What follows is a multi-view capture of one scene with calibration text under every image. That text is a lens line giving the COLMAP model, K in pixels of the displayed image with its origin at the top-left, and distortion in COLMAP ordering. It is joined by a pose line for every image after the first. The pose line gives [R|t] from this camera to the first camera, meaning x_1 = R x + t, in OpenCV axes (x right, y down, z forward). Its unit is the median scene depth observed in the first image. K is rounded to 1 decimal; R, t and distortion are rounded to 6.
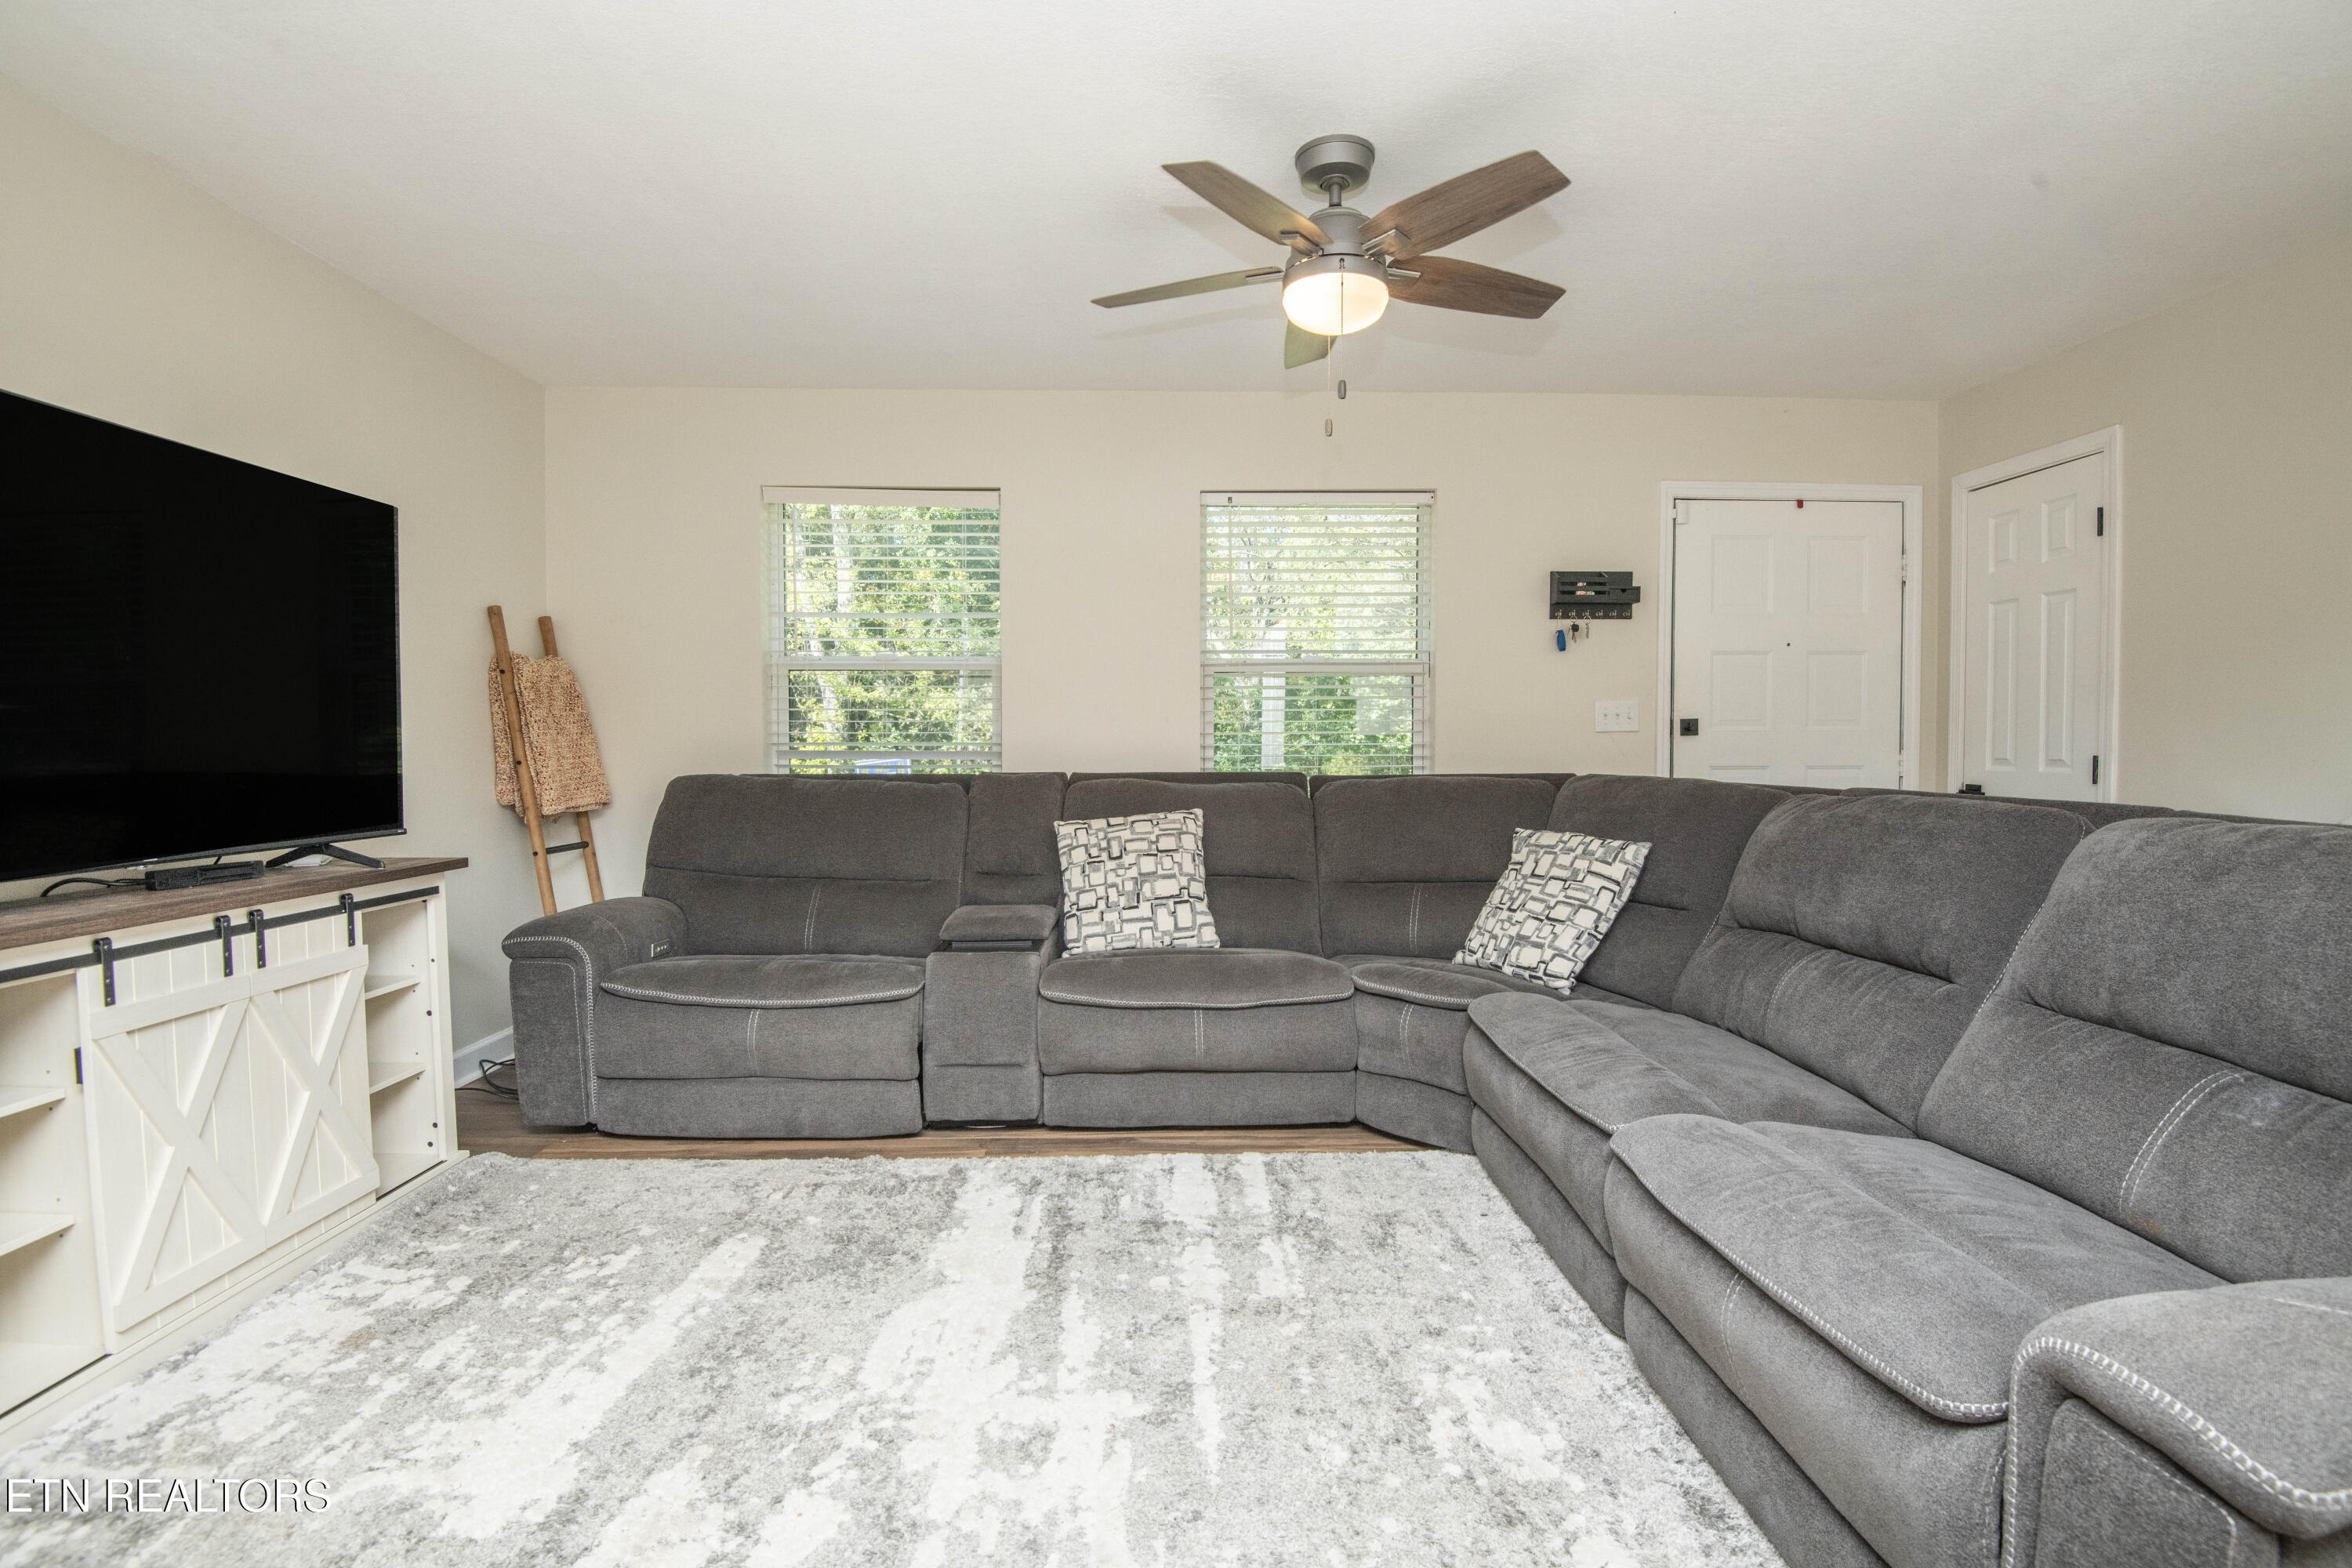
lens RADIAL K [[1086.9, 0, 1187.0], [0, 1086.9, 782.0], [0, 0, 1]] dist [-0.022020, -0.012135]
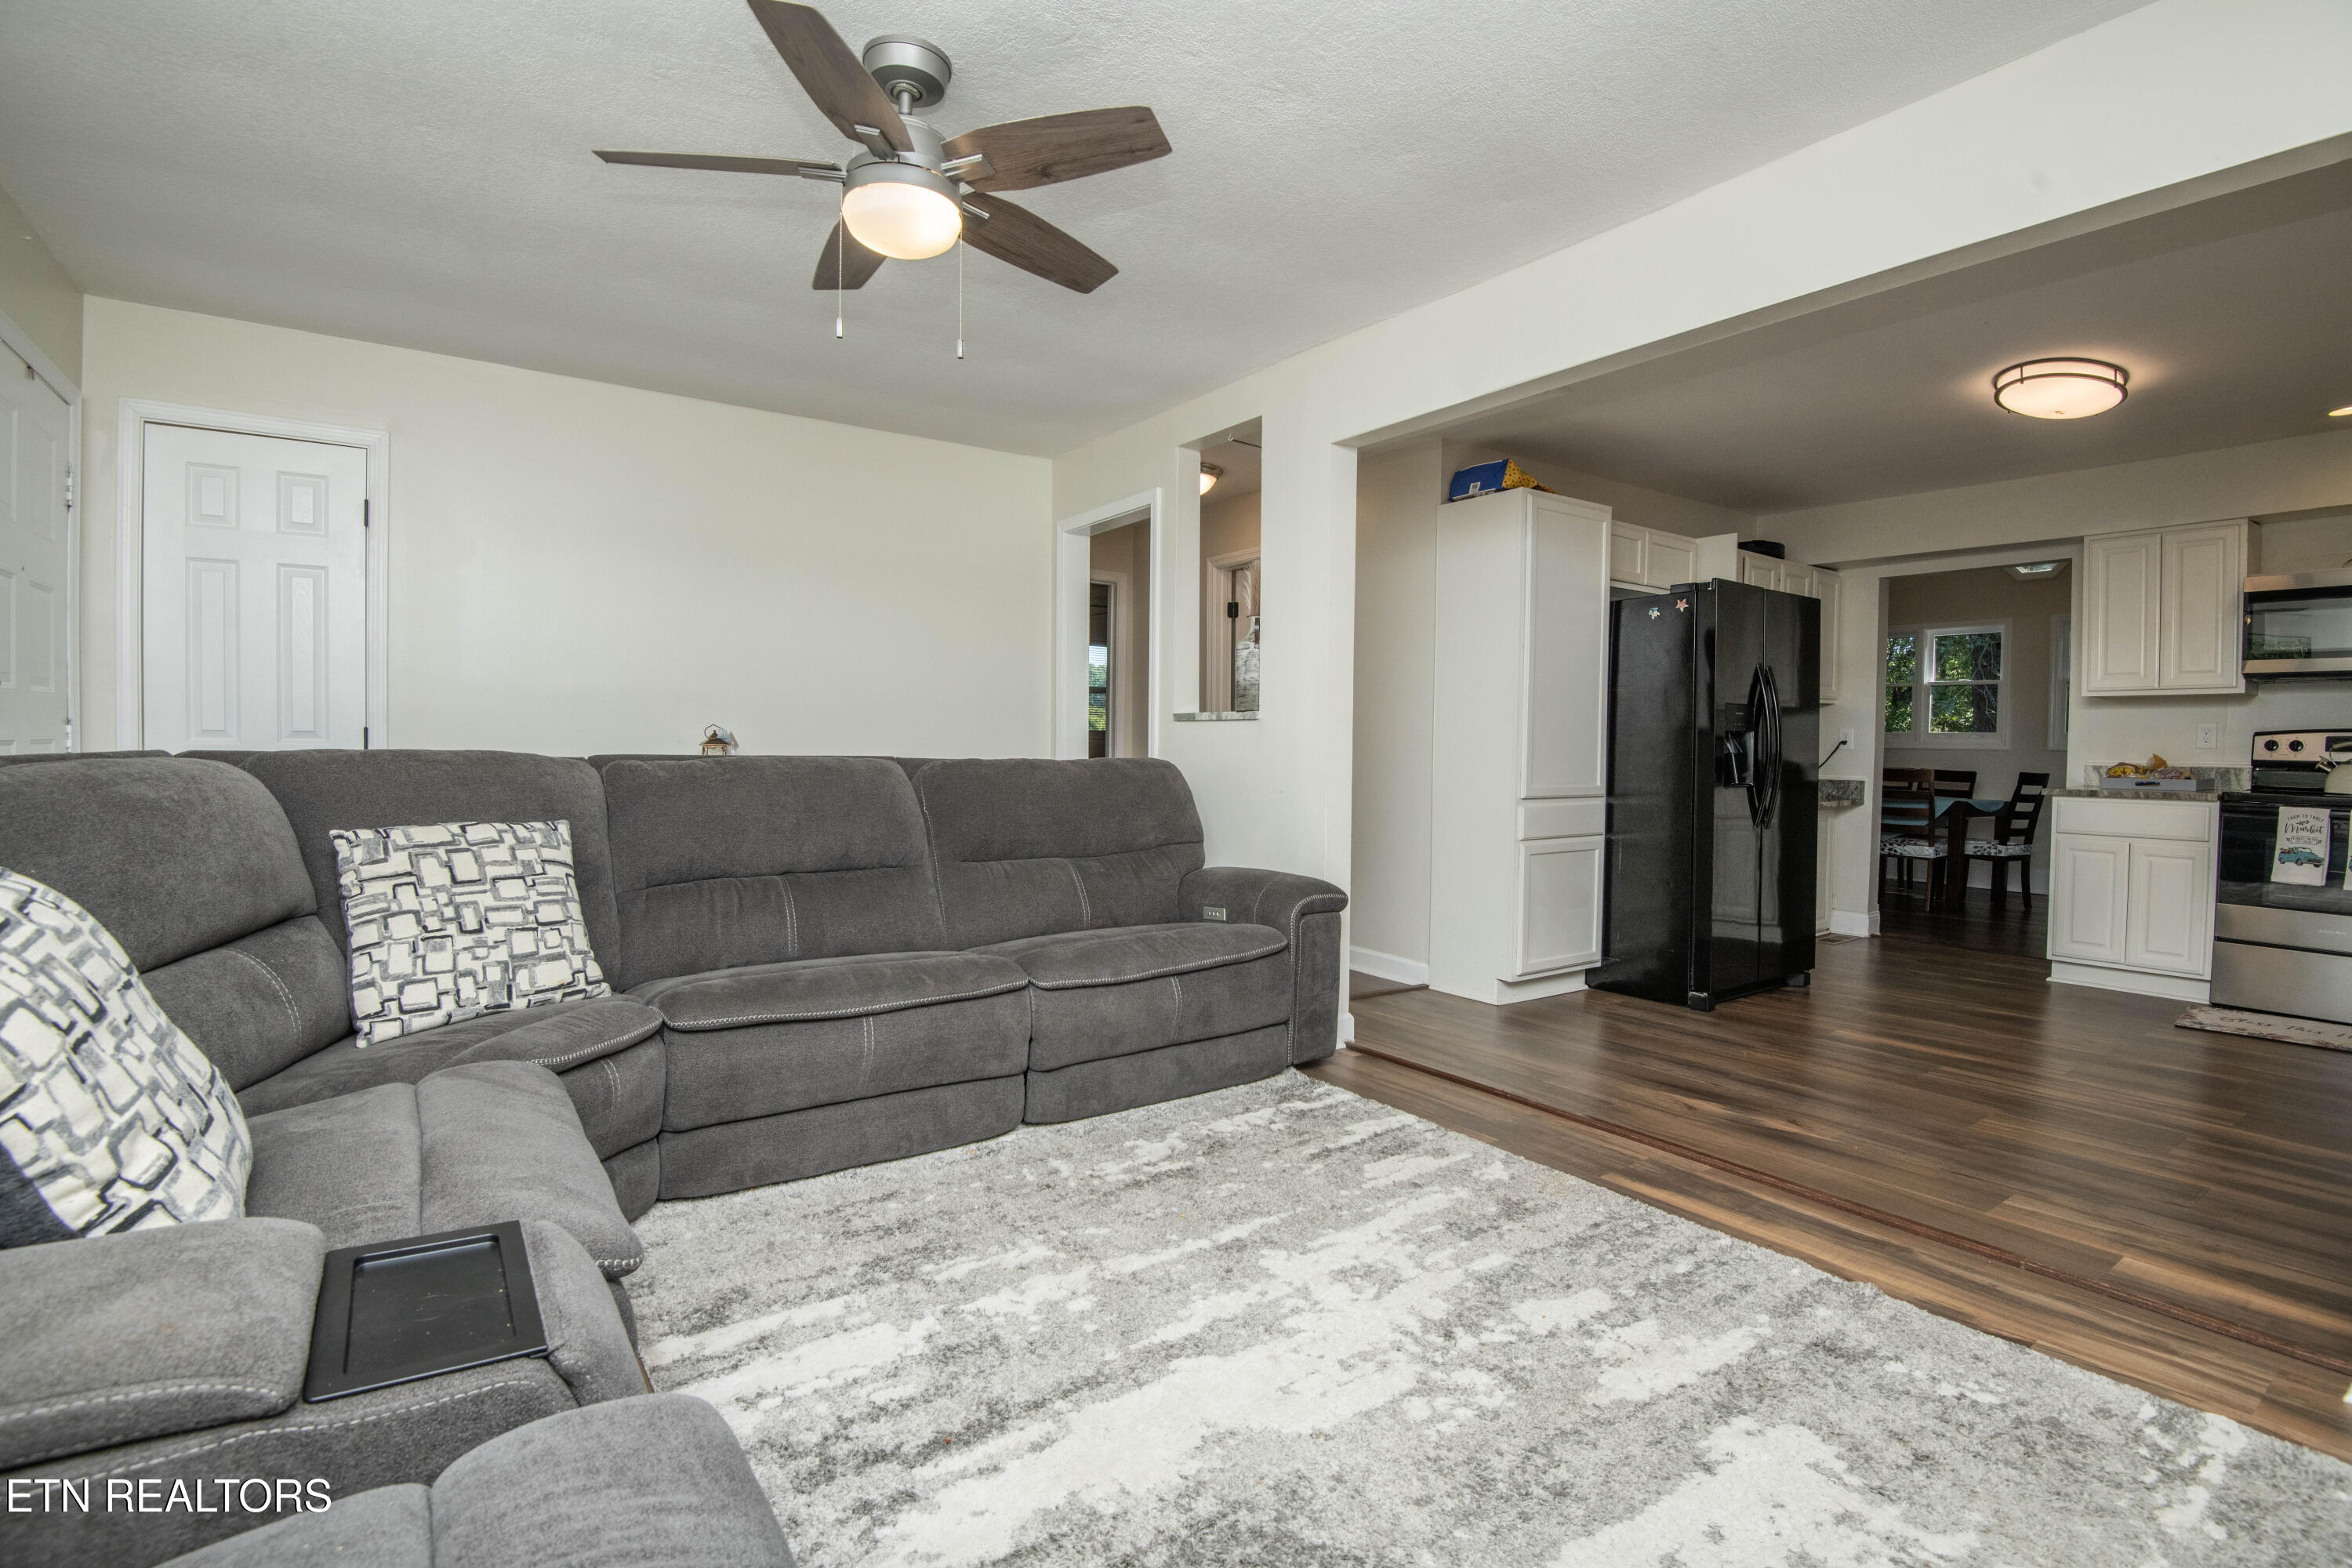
lens RADIAL K [[1086.9, 0, 1192.0], [0, 1086.9, 772.5], [0, 0, 1]] dist [-0.022020, -0.012135]
pose [[-0.557267, -0.027815, 0.829868, -0.615379], [0.020571, 0.998670, 0.047287, -0.015316], [-0.830079, 0.043423, -0.555953, 1.064432]]
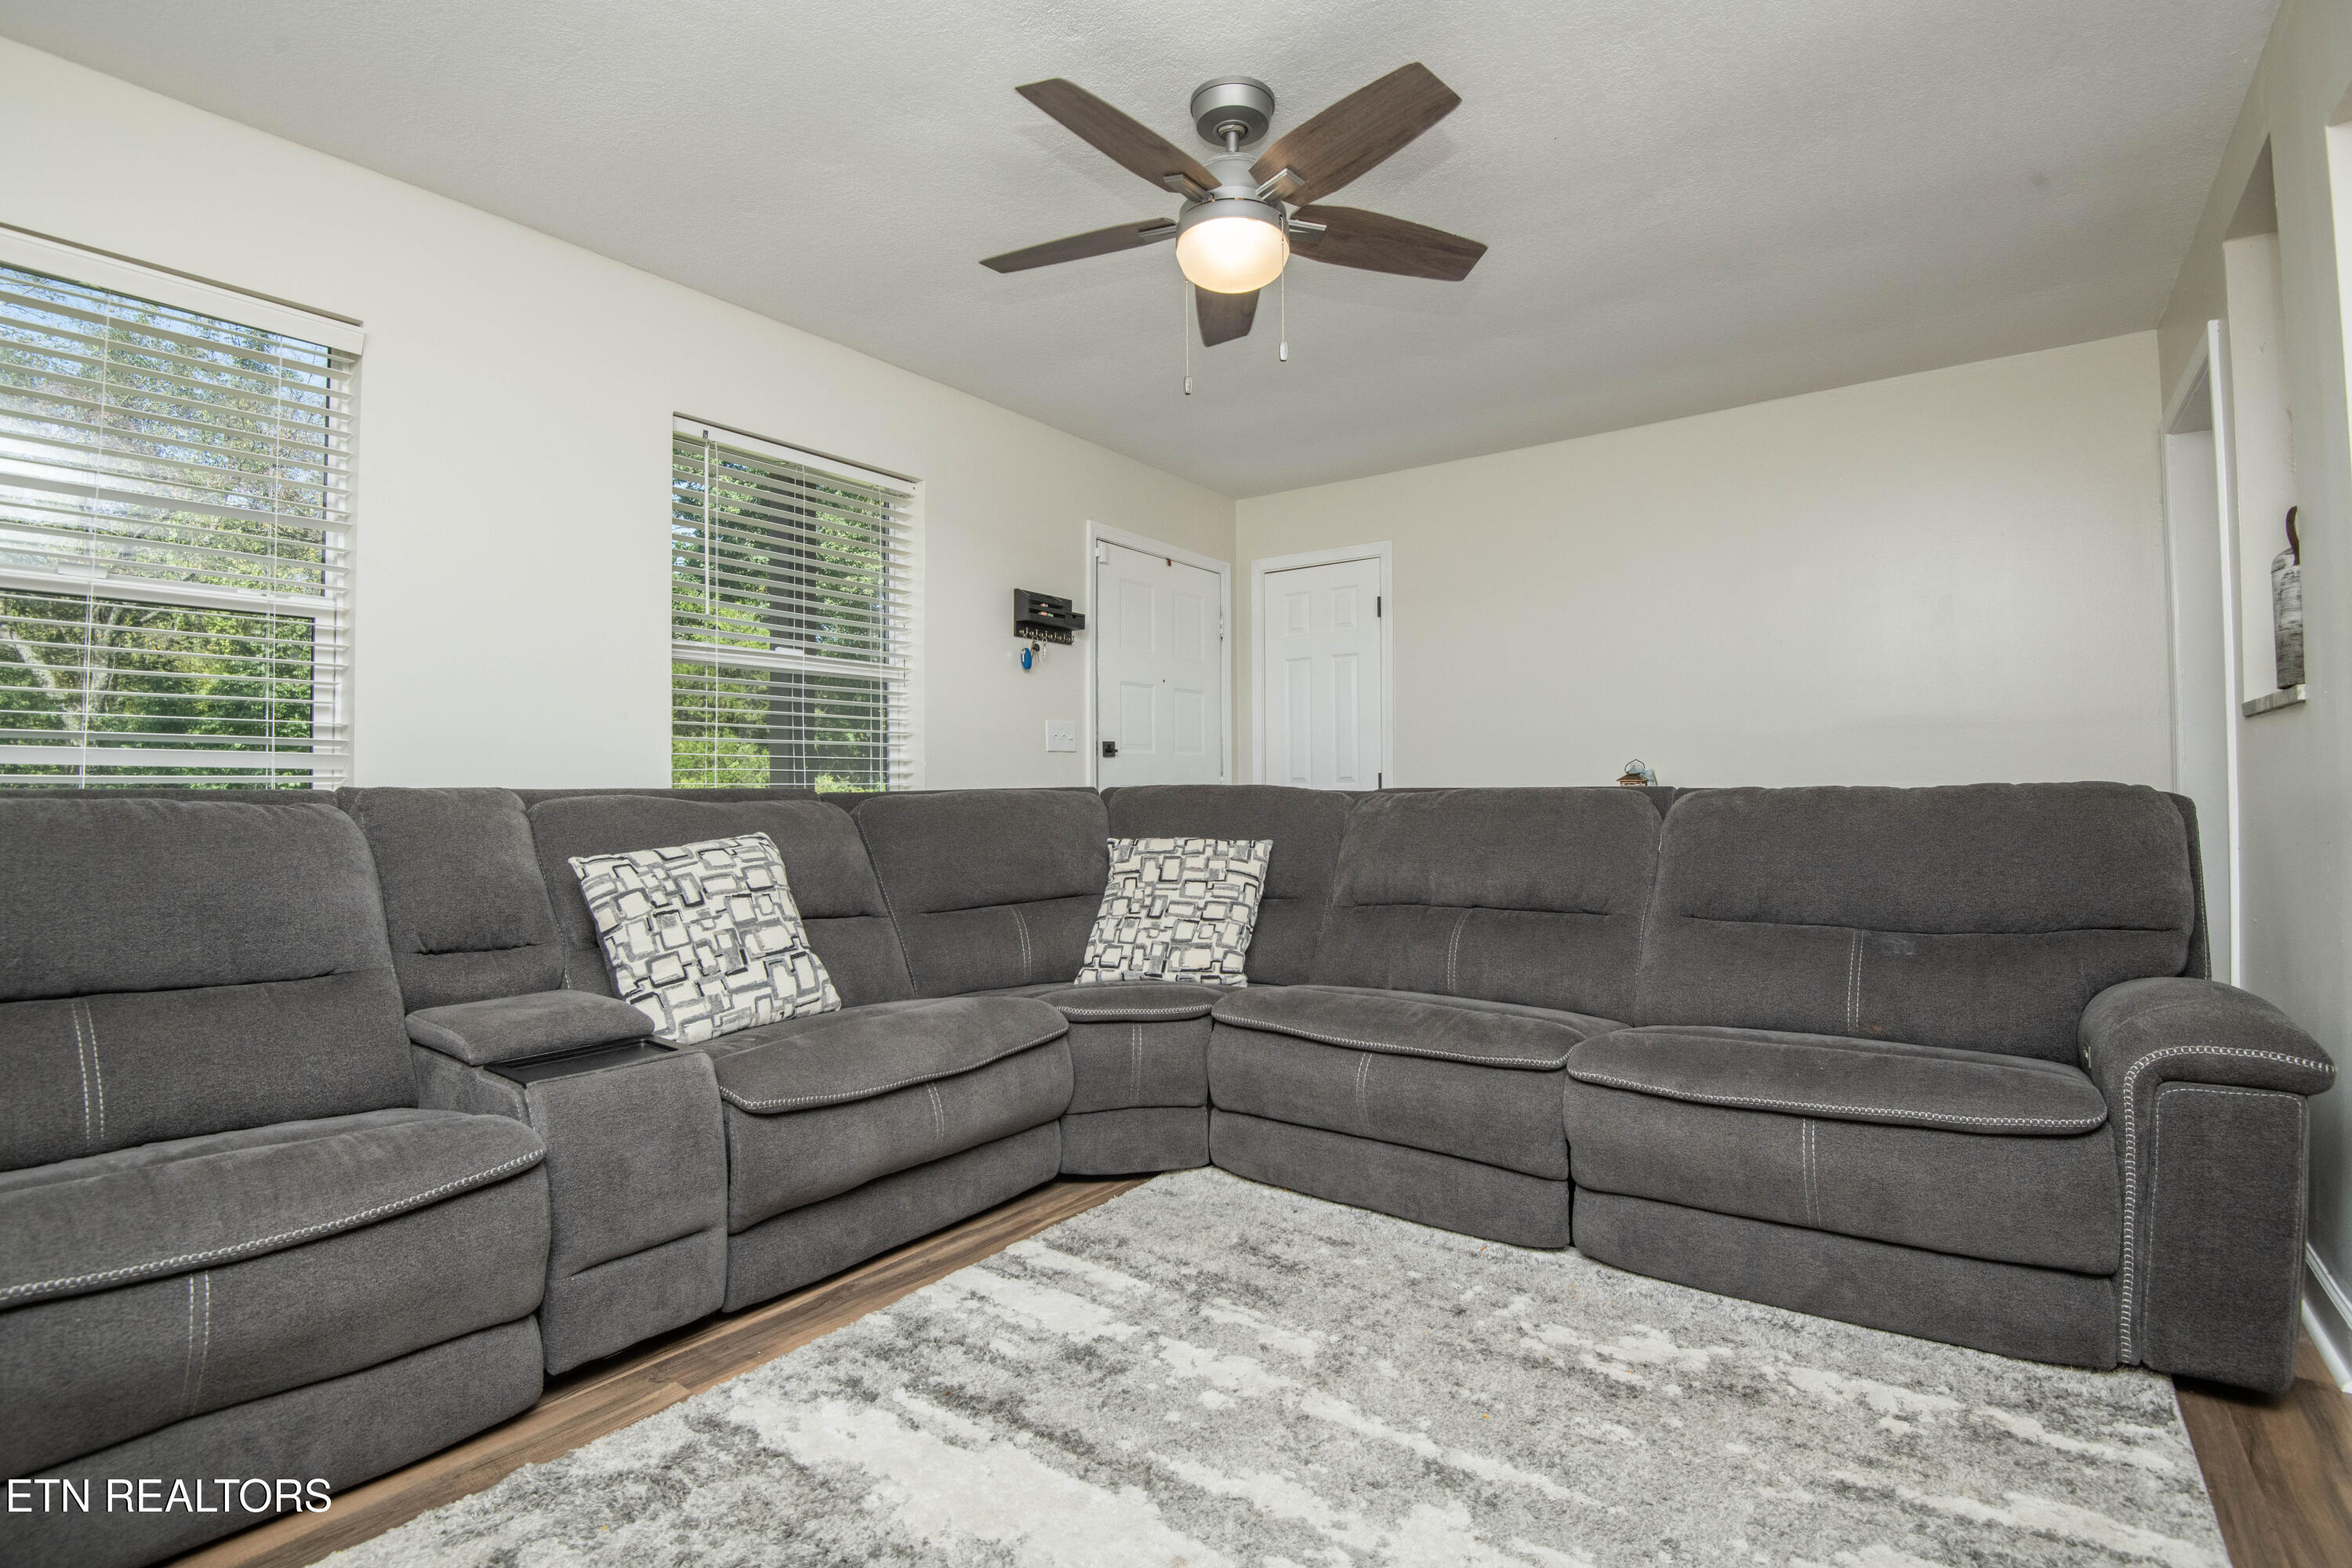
lens RADIAL K [[1086.9, 0, 1184.1], [0, 1086.9, 776.0], [0, 0, 1]] dist [-0.022020, -0.012135]
pose [[0.612698, 0.009637, 0.790258, -0.499450], [0.036784, 0.998494, -0.040696, 0.033071], [-0.789461, 0.054004, 0.611421, 0.391694]]
